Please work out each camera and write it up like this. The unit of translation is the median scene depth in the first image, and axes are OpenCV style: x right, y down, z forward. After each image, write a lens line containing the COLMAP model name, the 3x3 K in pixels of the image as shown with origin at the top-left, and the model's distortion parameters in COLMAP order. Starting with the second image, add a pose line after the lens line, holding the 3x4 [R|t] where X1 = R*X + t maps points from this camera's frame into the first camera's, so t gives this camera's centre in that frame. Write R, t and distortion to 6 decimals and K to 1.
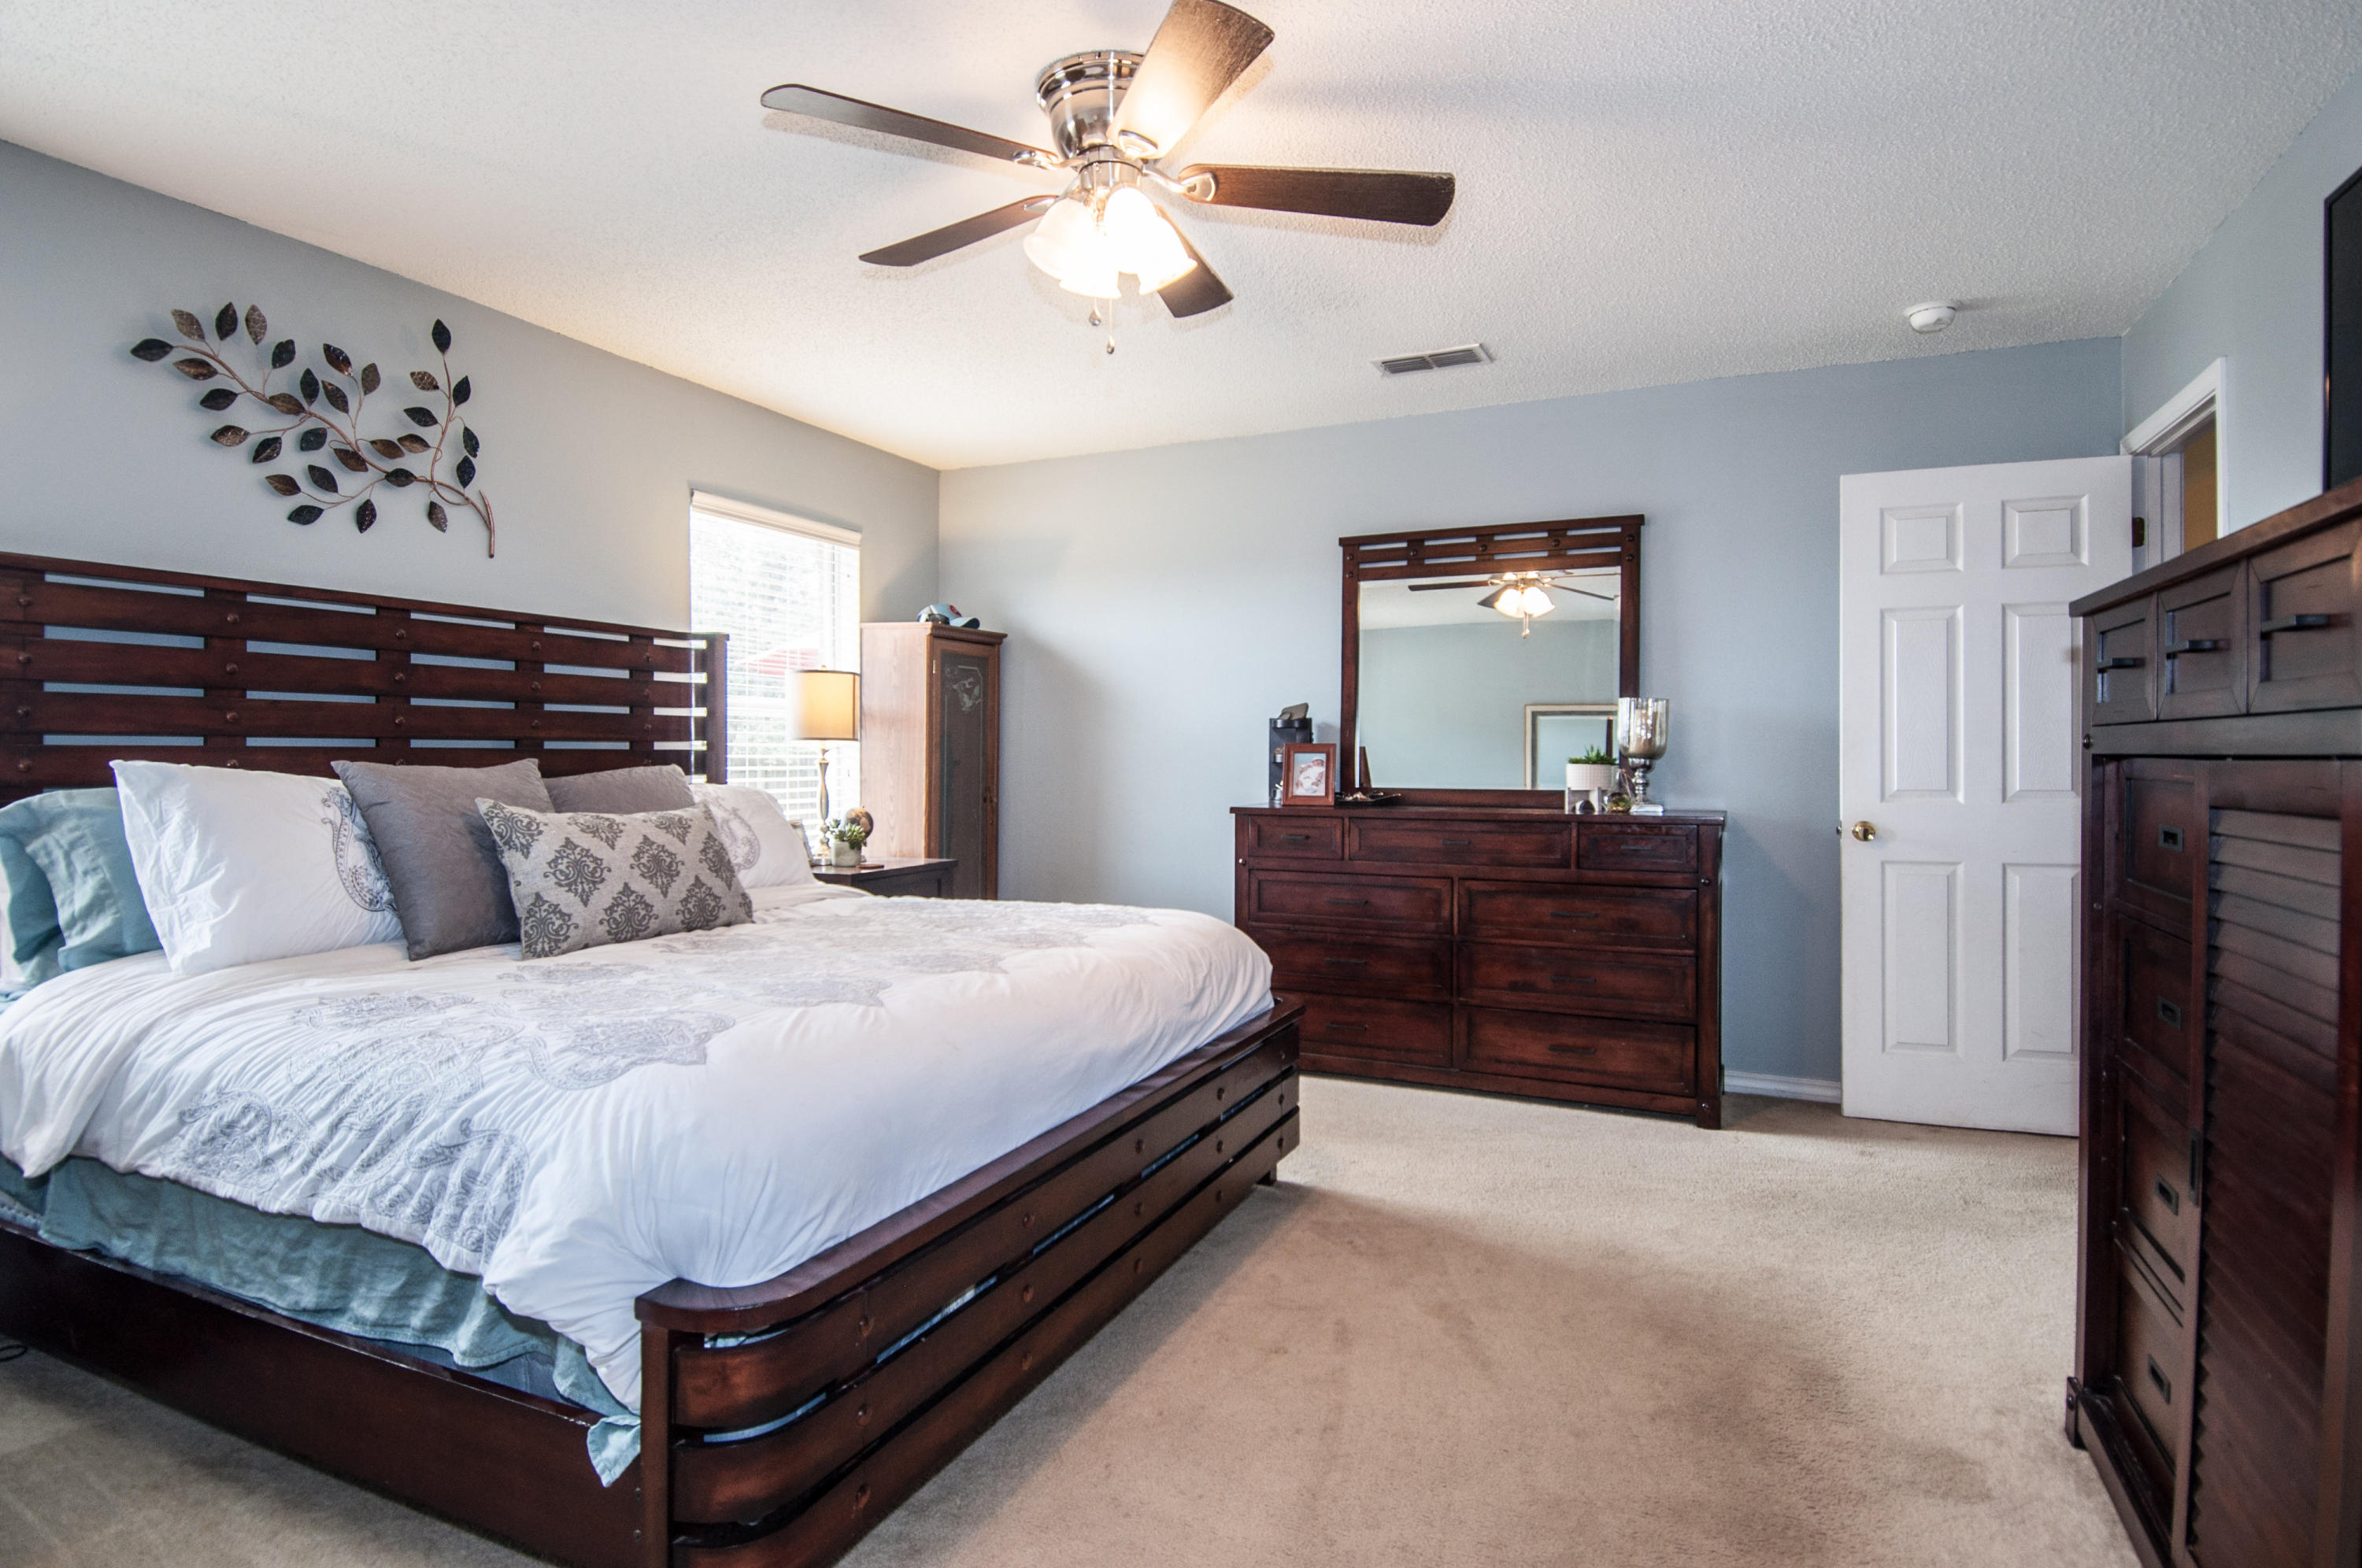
lens RADIAL K [[1227.5, 0, 1174.7], [0, 1227.5, 765.4], [0, 0, 1]] dist [0.050448, -0.056819]
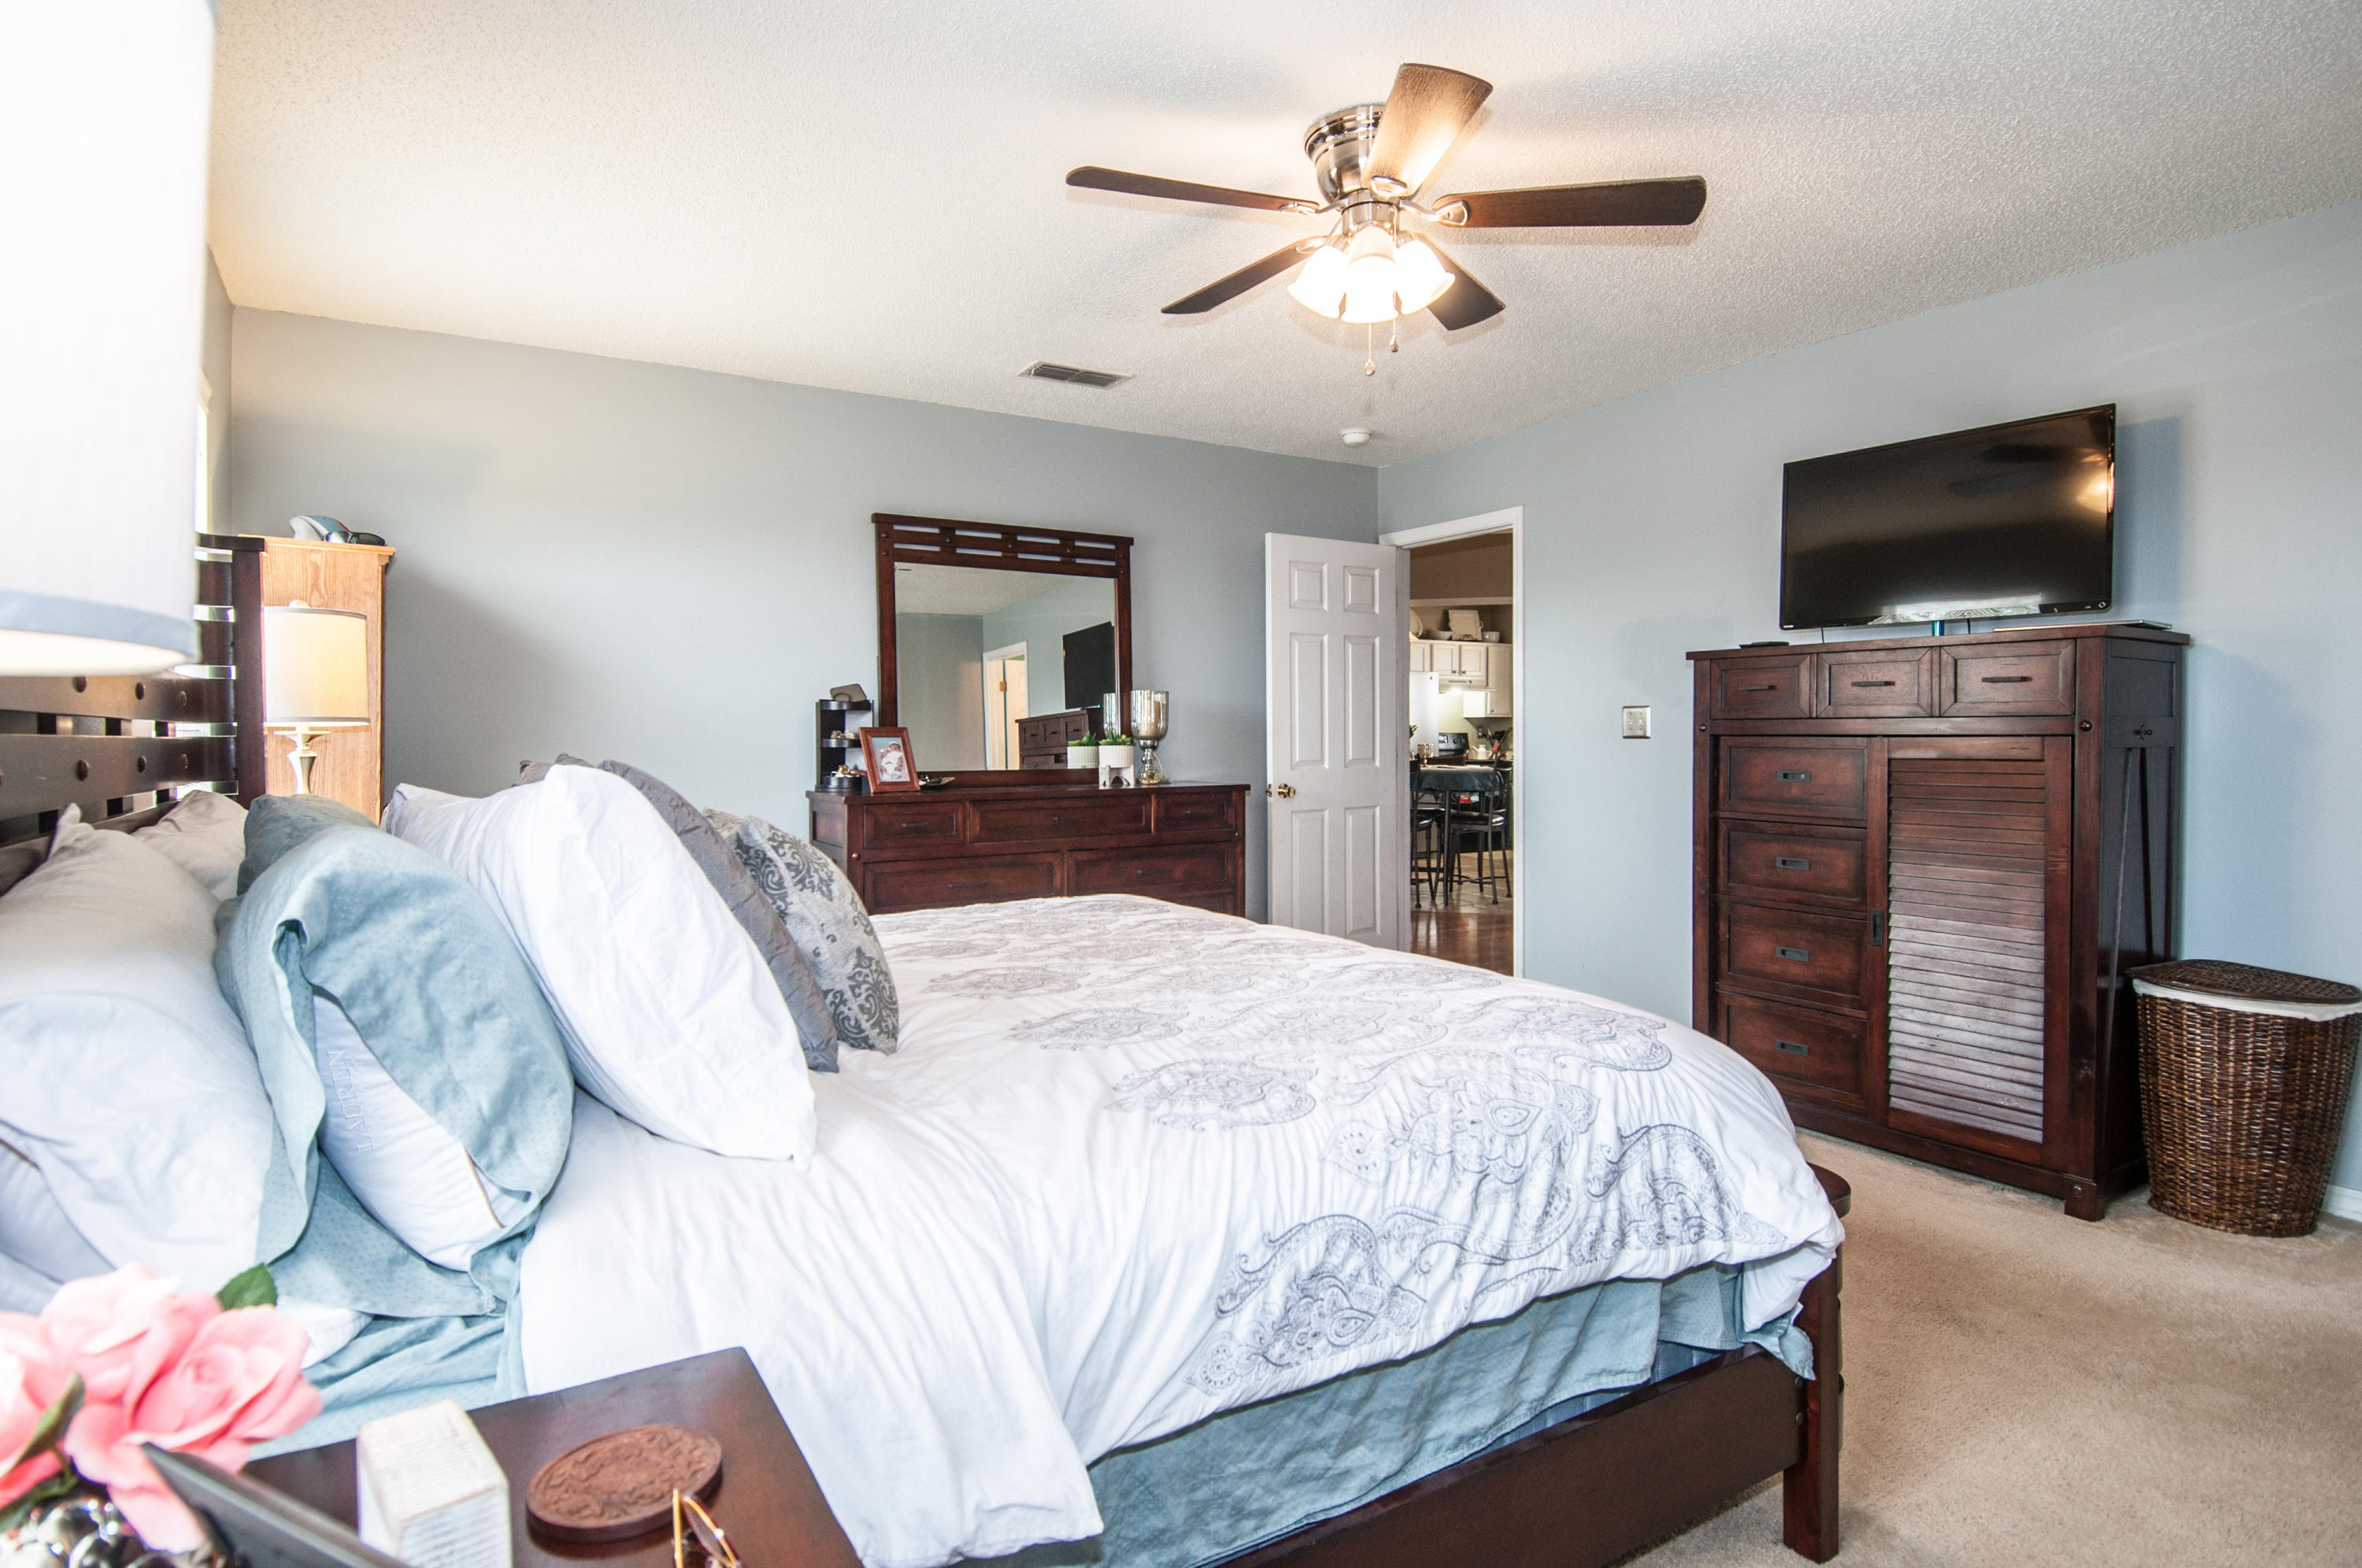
lens RADIAL K [[1227.5, 0, 1174.7], [0, 1227.5, 765.4], [0, 0, 1]] dist [0.050448, -0.056819]
pose [[0.565722, -0.024520, 0.824231, -0.817276], [0.012919, 0.999699, 0.020873, -0.007691], [-0.824495, -0.001161, 0.565869, 0.398649]]
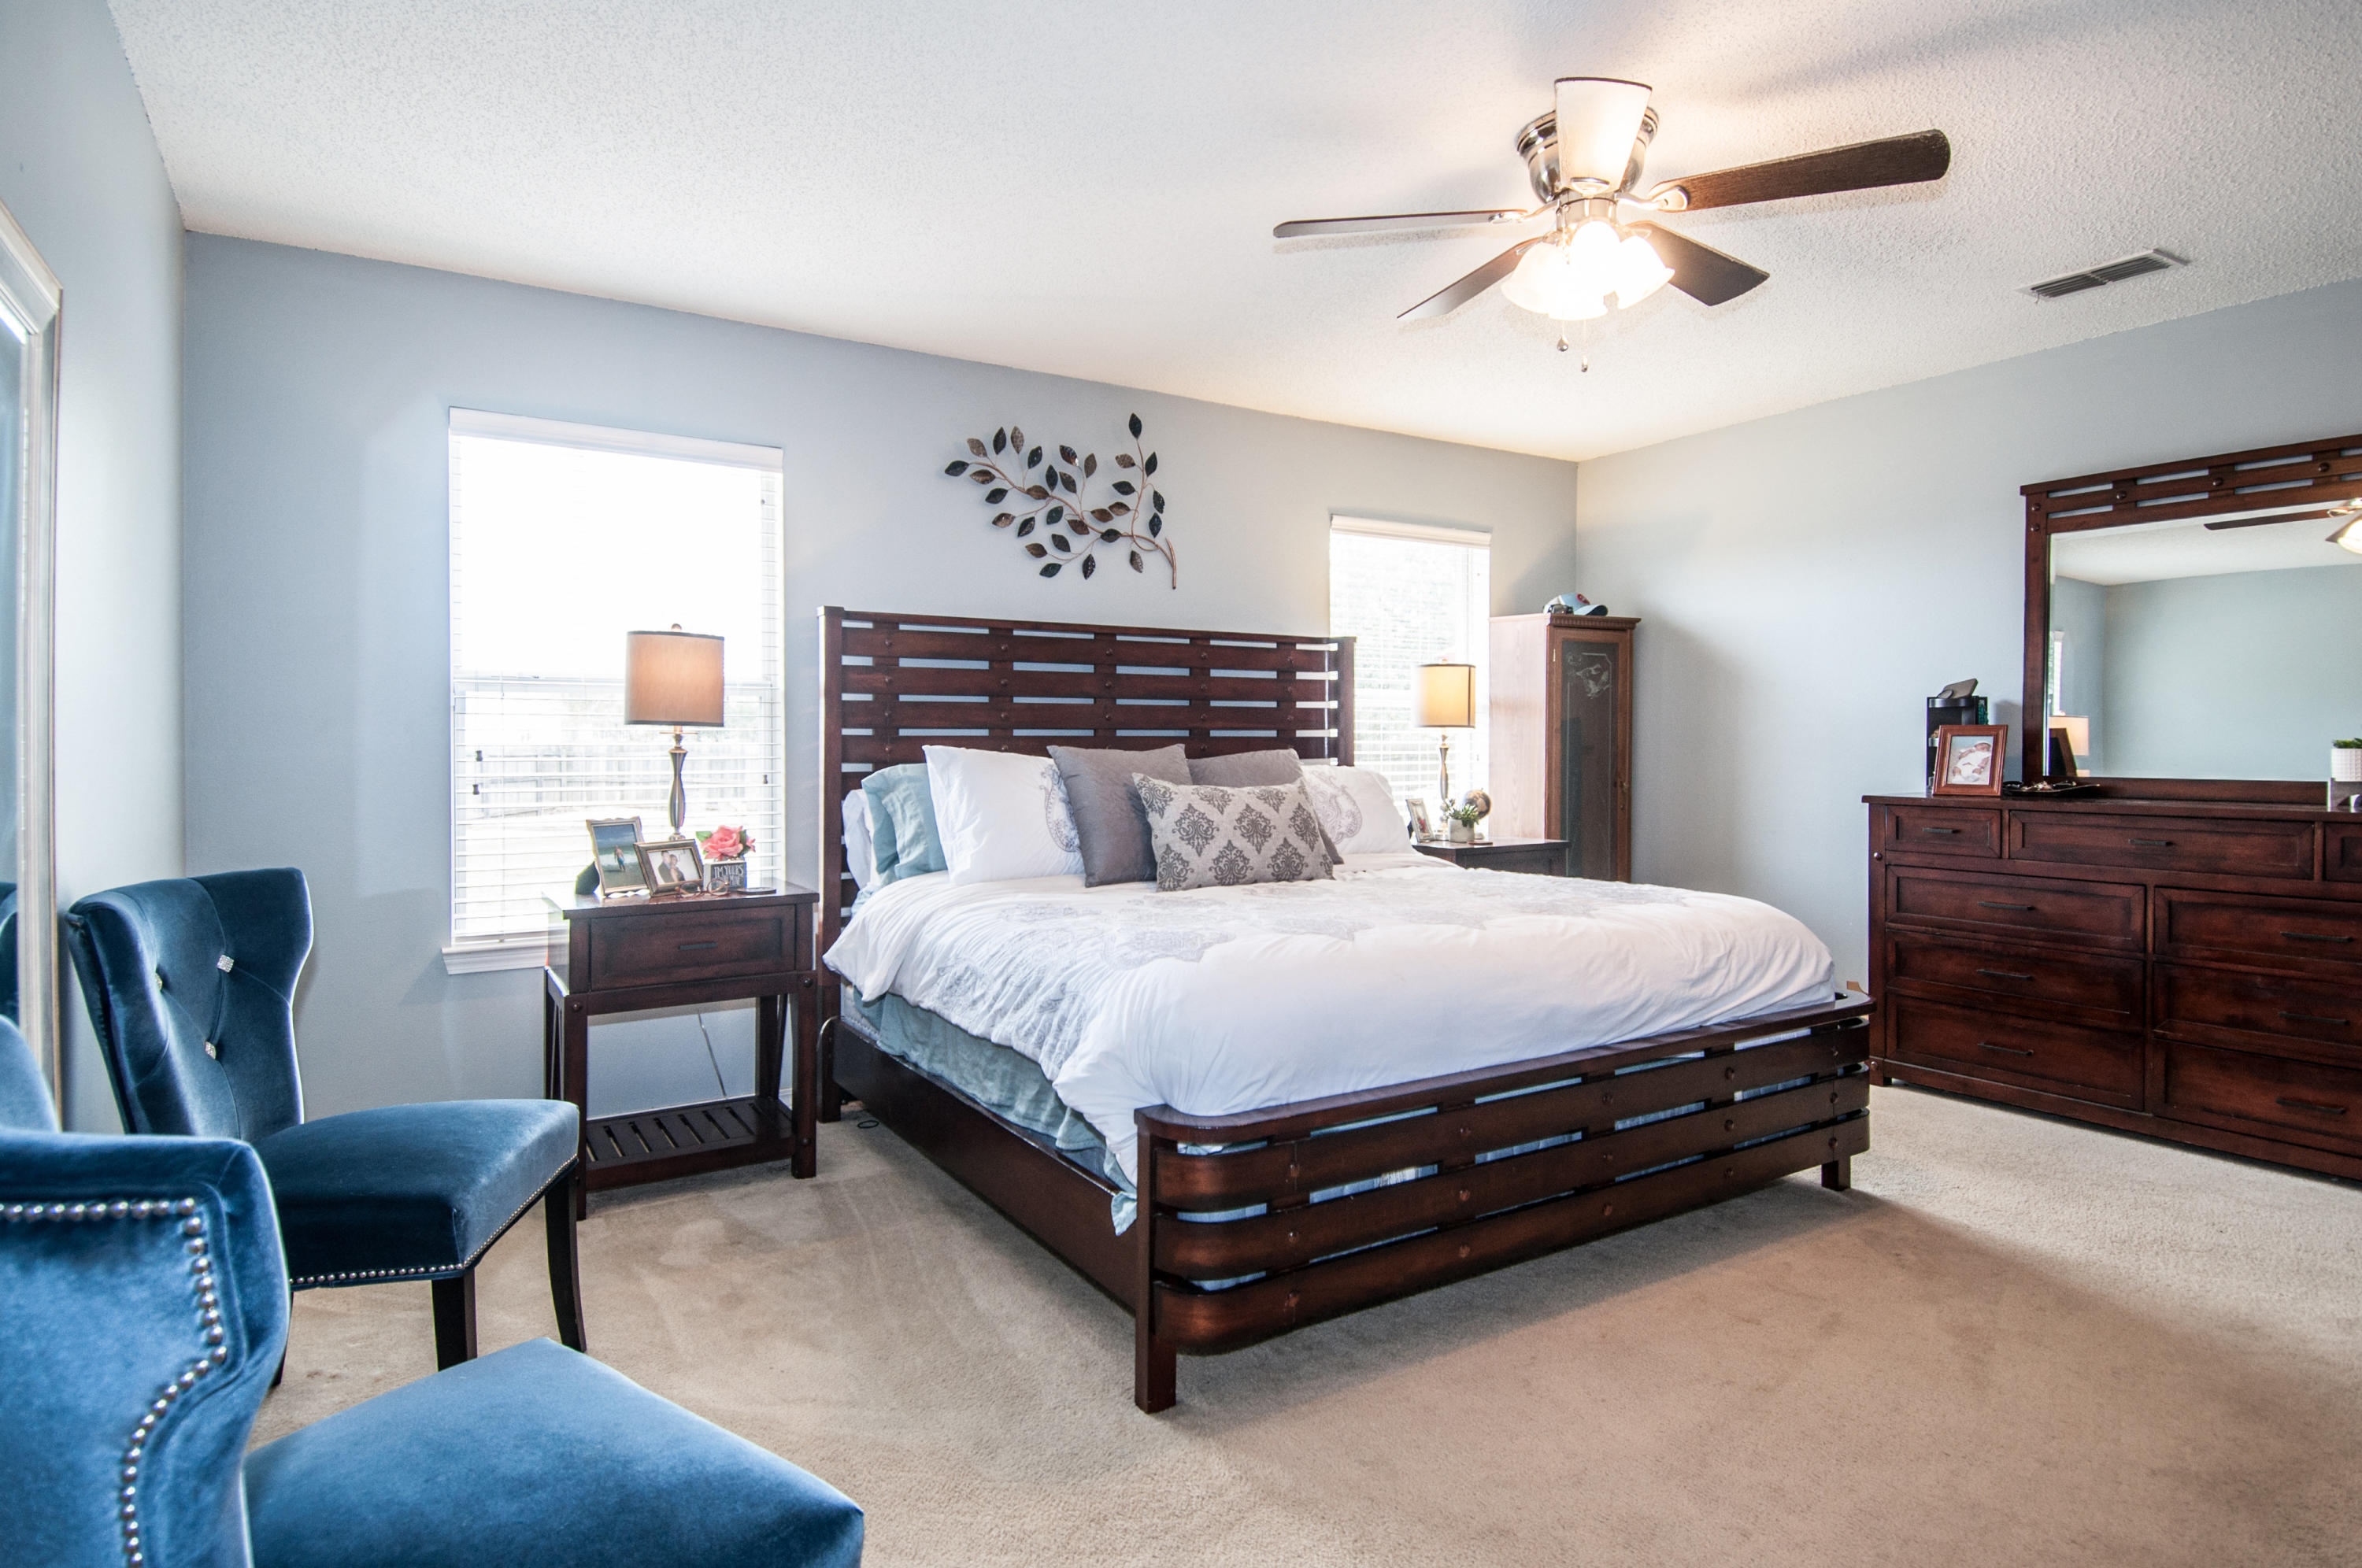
lens RADIAL K [[1251.0, 0, 1184.2], [0, 1251.0, 754.5], [0, 0, 1]] dist [0.056802, -0.058595]
pose [[0.835862, 0.002027, -0.548935, 0.201167], [-0.001126, 0.999997, 0.001978, 0.002836], [0.548938, -0.001035, 0.835863, -0.098386]]
